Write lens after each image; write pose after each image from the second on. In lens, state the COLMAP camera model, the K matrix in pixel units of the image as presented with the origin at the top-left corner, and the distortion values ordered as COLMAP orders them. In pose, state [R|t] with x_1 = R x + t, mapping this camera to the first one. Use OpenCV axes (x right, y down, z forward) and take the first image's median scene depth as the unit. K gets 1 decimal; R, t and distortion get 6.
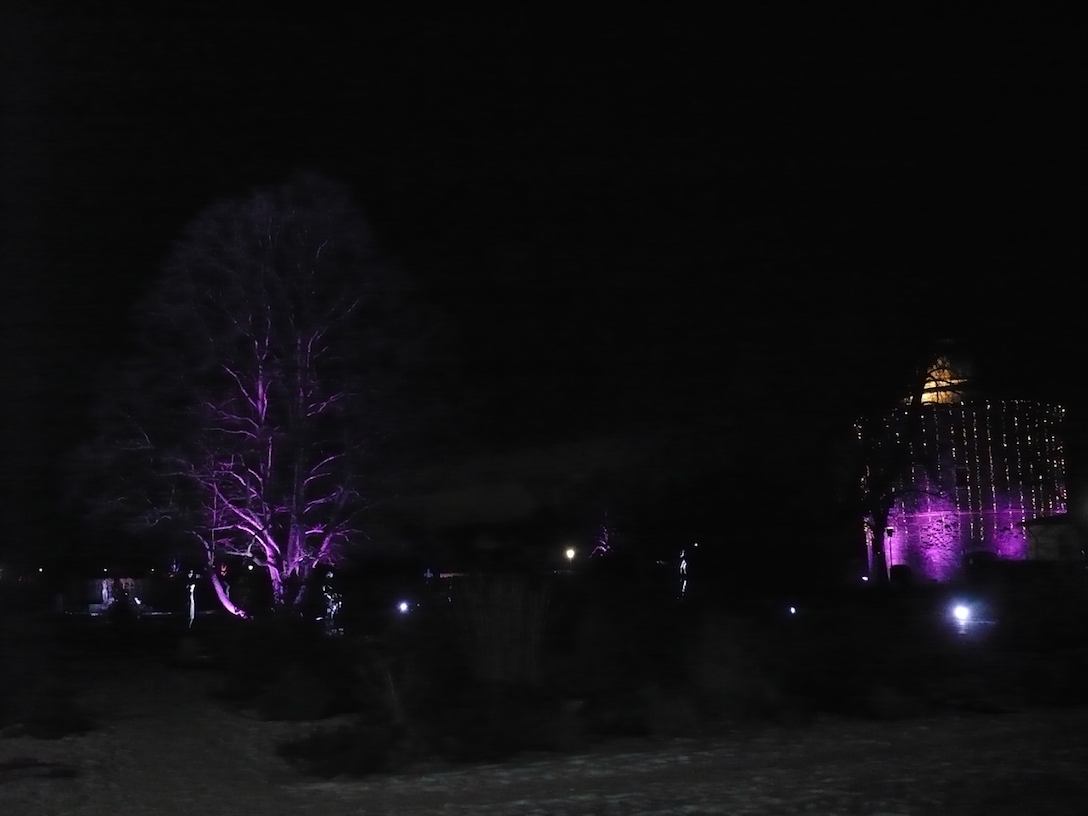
lens RADIAL K [[1093.0, 0, 542.8], [0, 1093.0, 402.9], [0, 0, 1]] dist [-0.088564, 0.000000]
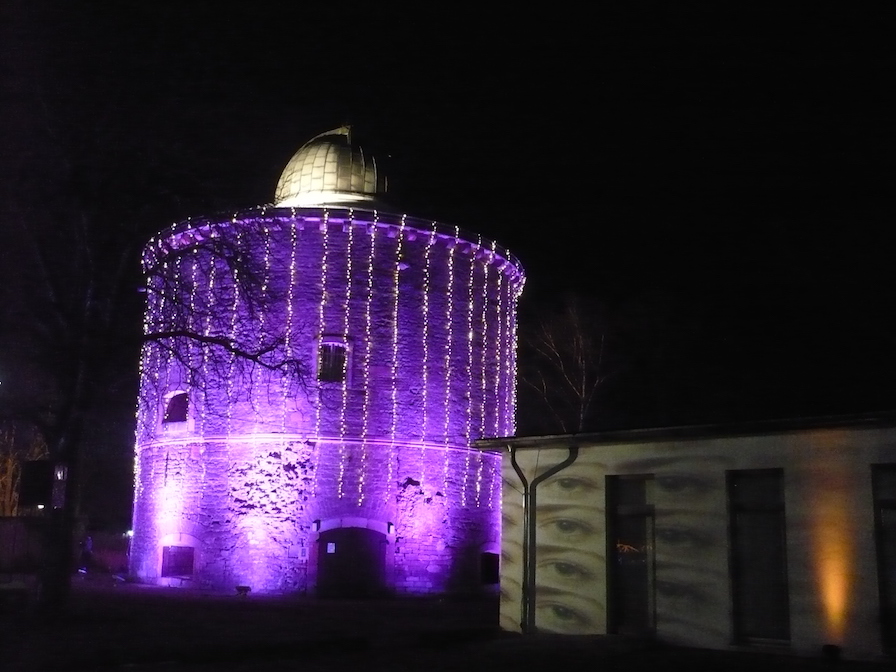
lens RADIAL K [[900.1, 0, 451.0], [0, 900.1, 335.4], [0, 0, 1]] dist [-0.088564, 0.000000]
pose [[0.874128, 0.144526, 0.463695, 0.252645], [-0.107747, 0.988616, -0.105018, 0.092142], [-0.473594, 0.041837, 0.879749, 0.636042]]
